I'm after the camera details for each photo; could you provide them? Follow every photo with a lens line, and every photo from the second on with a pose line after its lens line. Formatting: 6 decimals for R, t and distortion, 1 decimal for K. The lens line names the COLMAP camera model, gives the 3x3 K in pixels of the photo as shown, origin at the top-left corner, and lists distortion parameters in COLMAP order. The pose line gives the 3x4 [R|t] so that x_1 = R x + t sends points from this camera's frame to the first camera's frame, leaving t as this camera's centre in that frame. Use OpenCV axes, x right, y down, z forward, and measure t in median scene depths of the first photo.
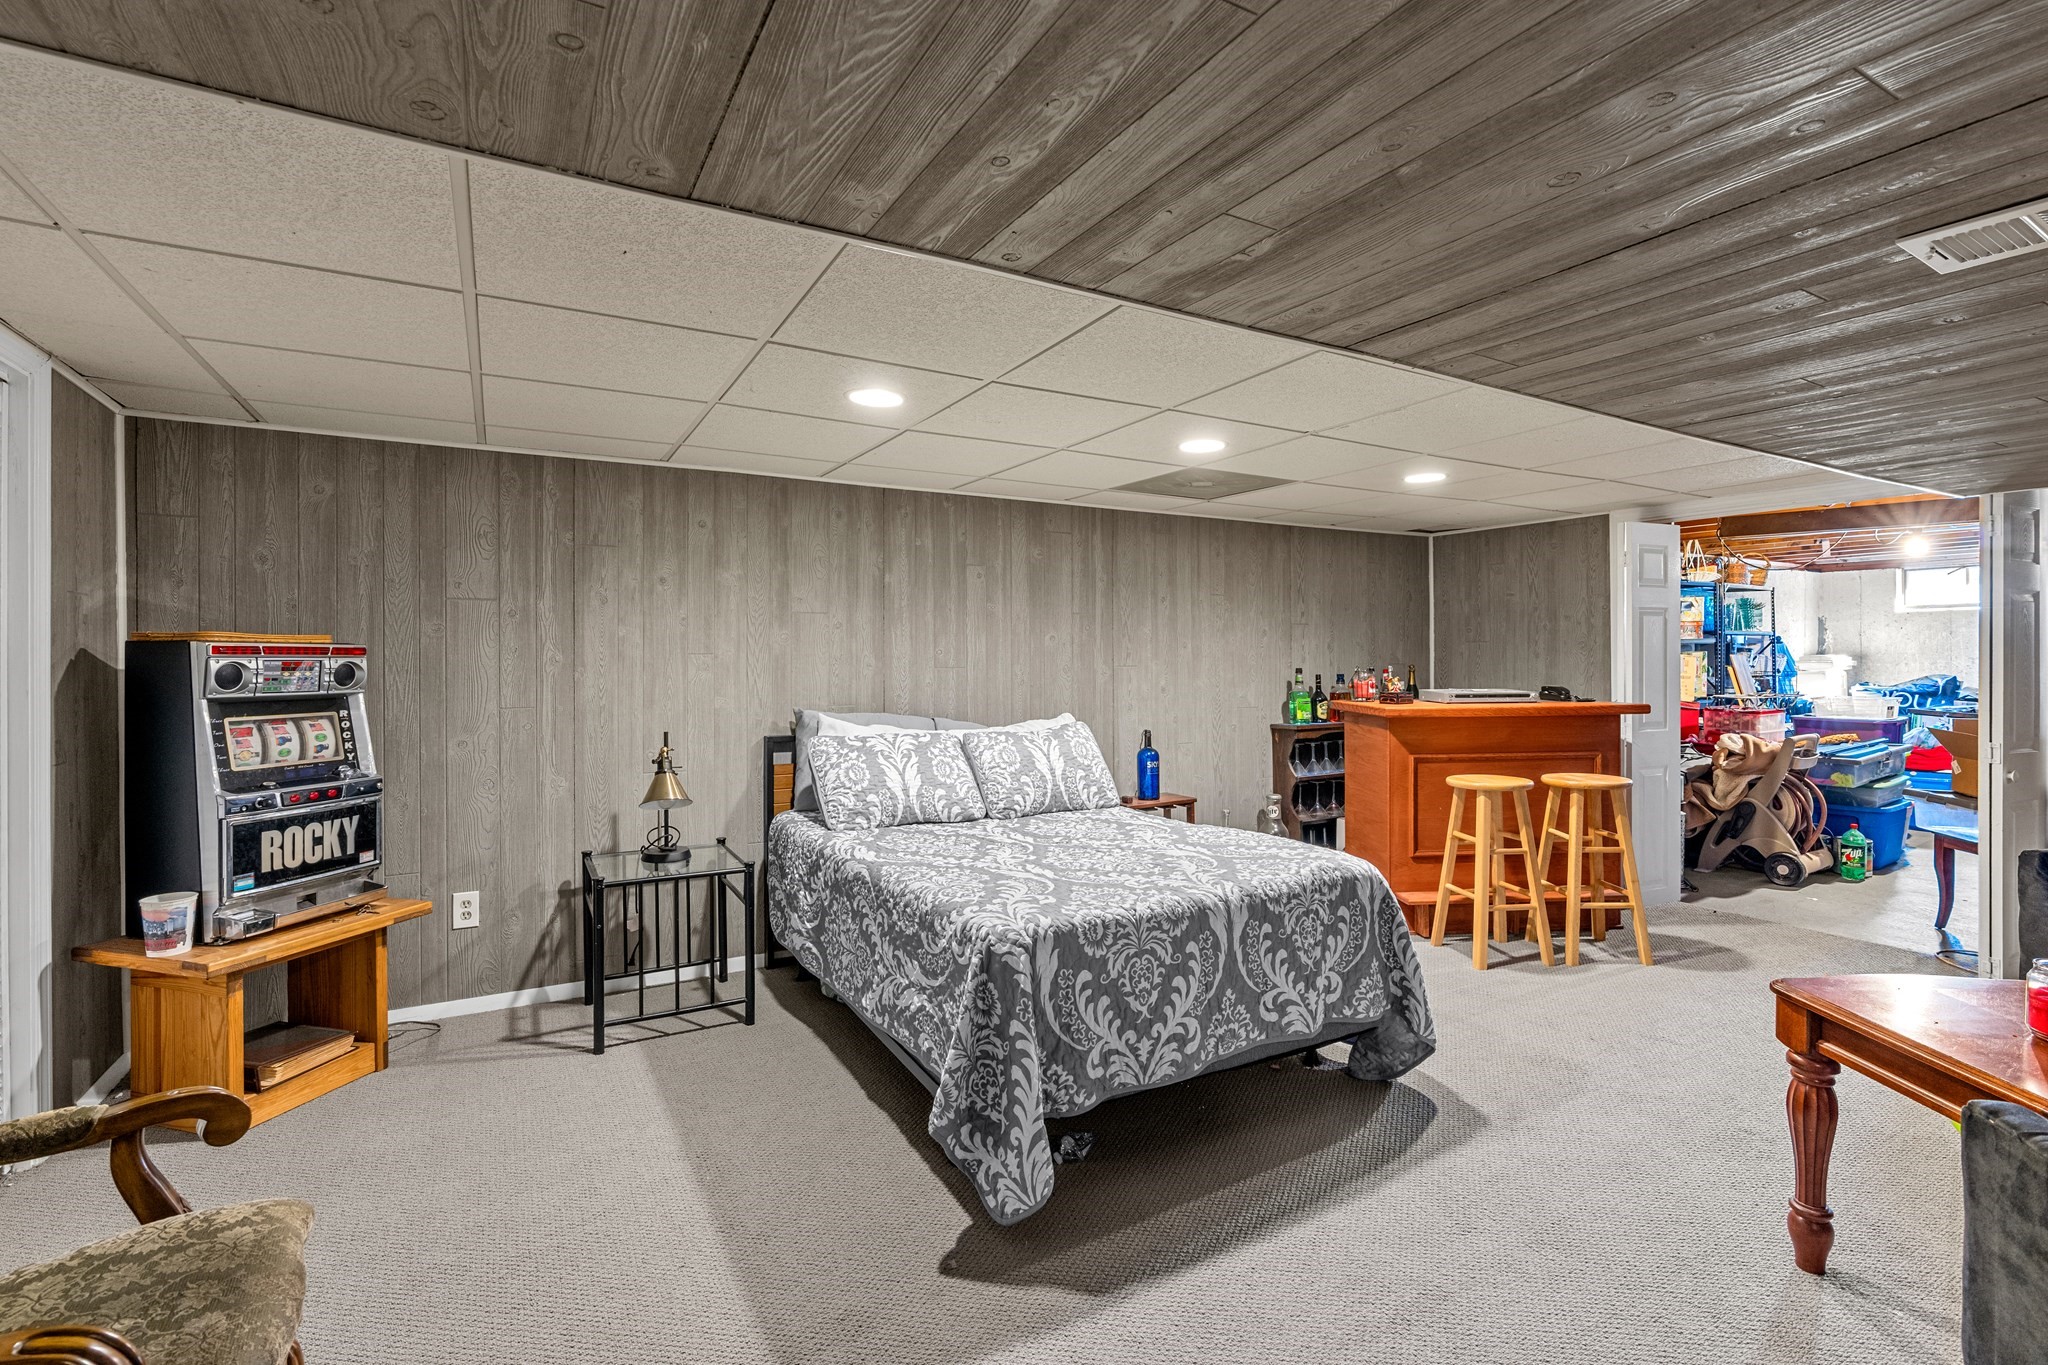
lens RADIAL K [[934.9, 0, 1020.6], [0, 934.9, 671.3], [0, 0, 1]] dist [-0.006679, 0.000643]
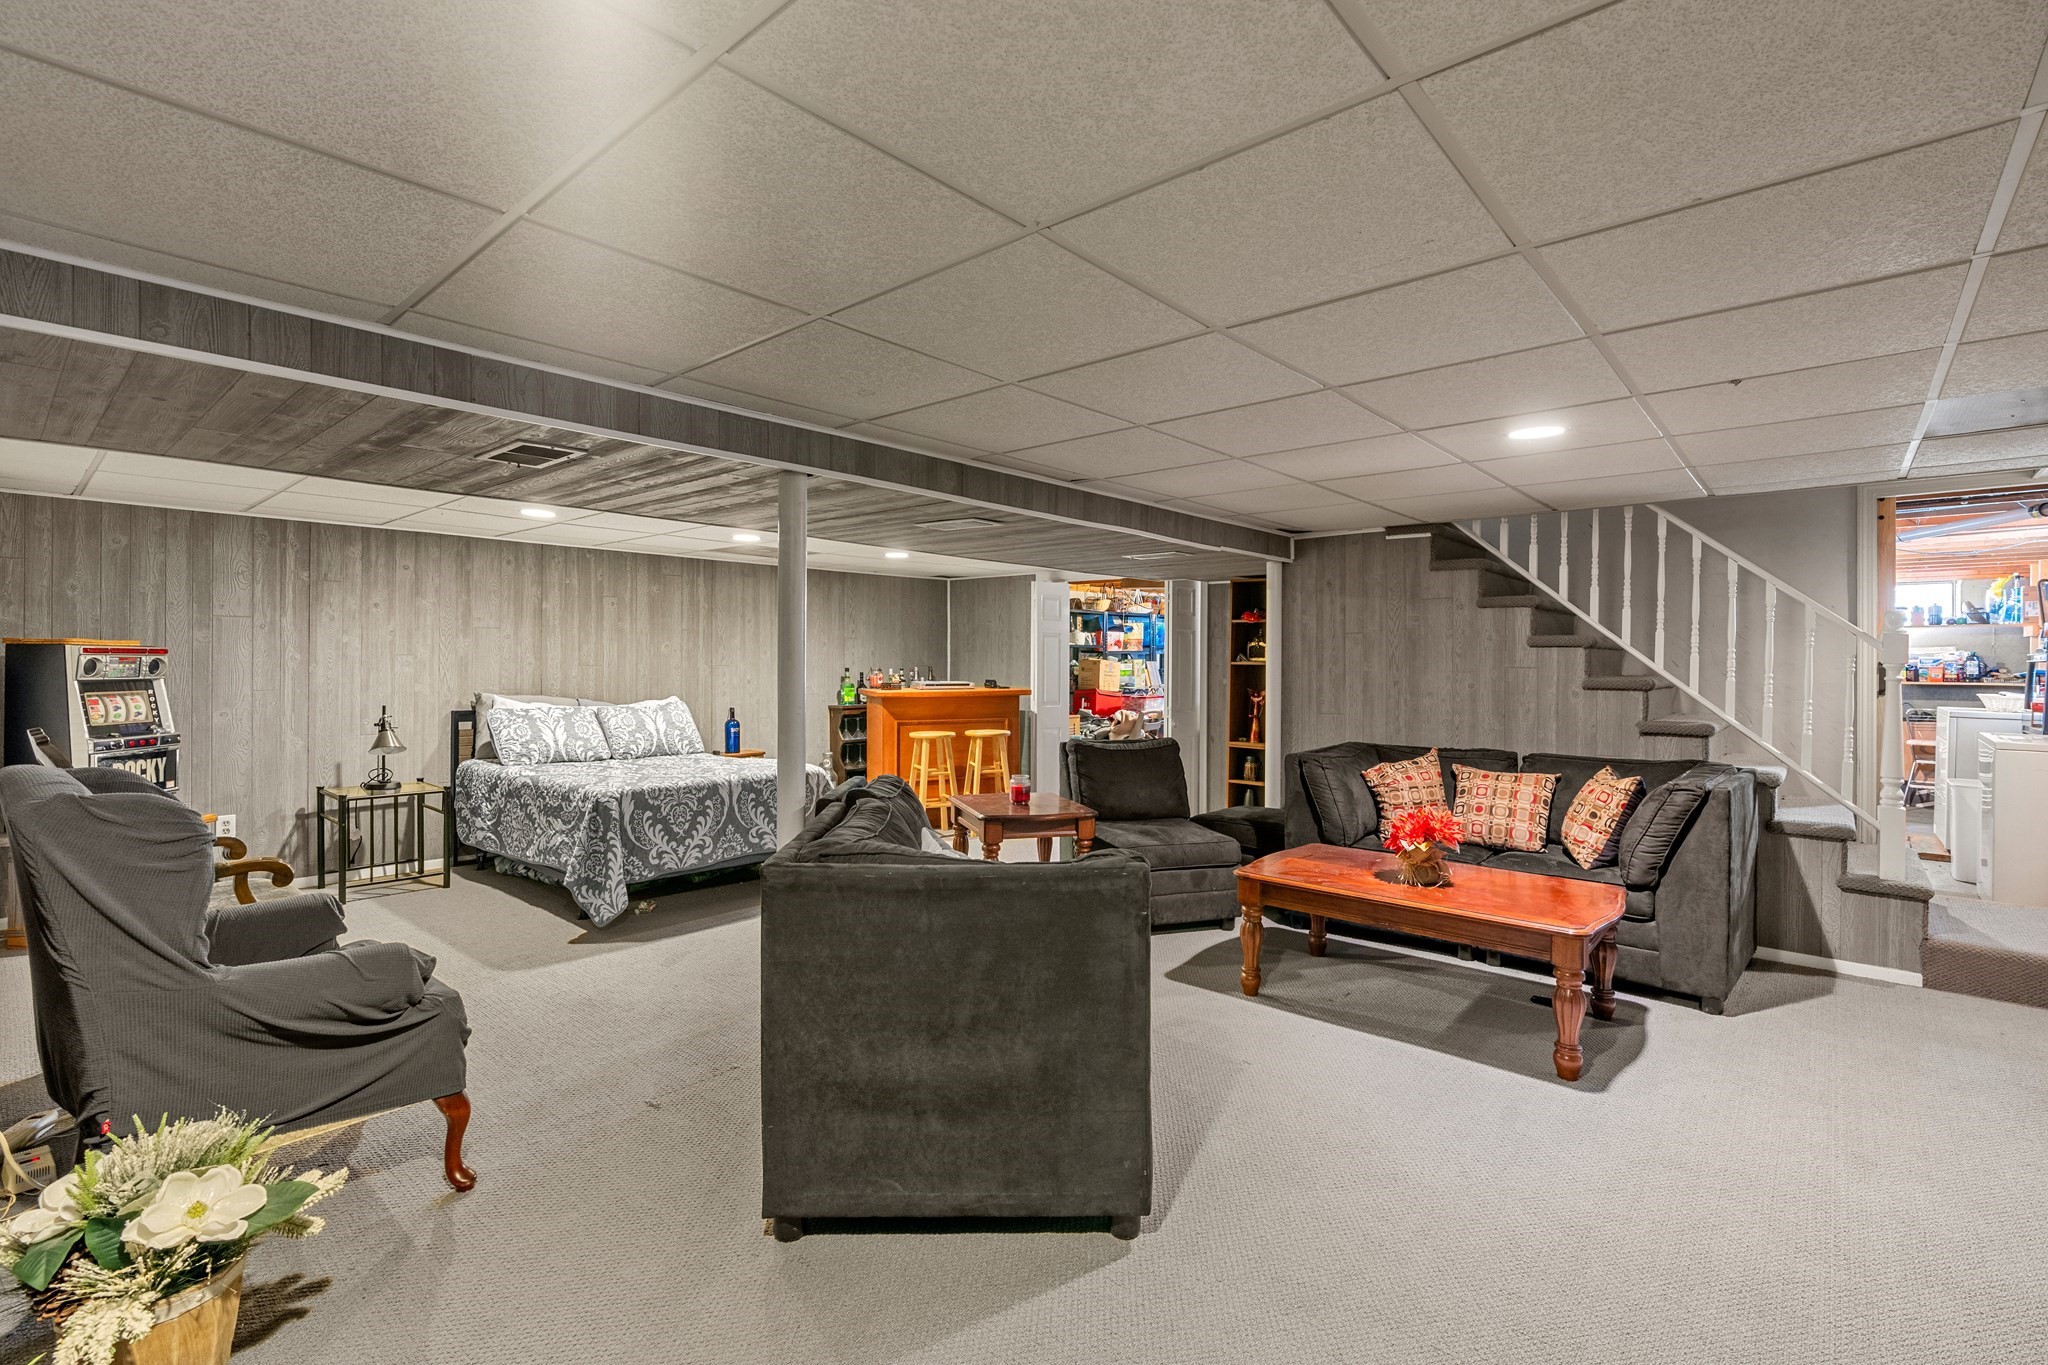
lens RADIAL K [[934.9, 0, 1020.6], [0, 934.9, 671.3], [0, 0, 1]] dist [-0.006679, 0.000643]
pose [[0.946002, 0.005450, 0.324115, 0.110716], [-0.004769, 0.999984, -0.002895, 0.007650], [-0.324125, 0.001193, 0.946013, -0.767857]]
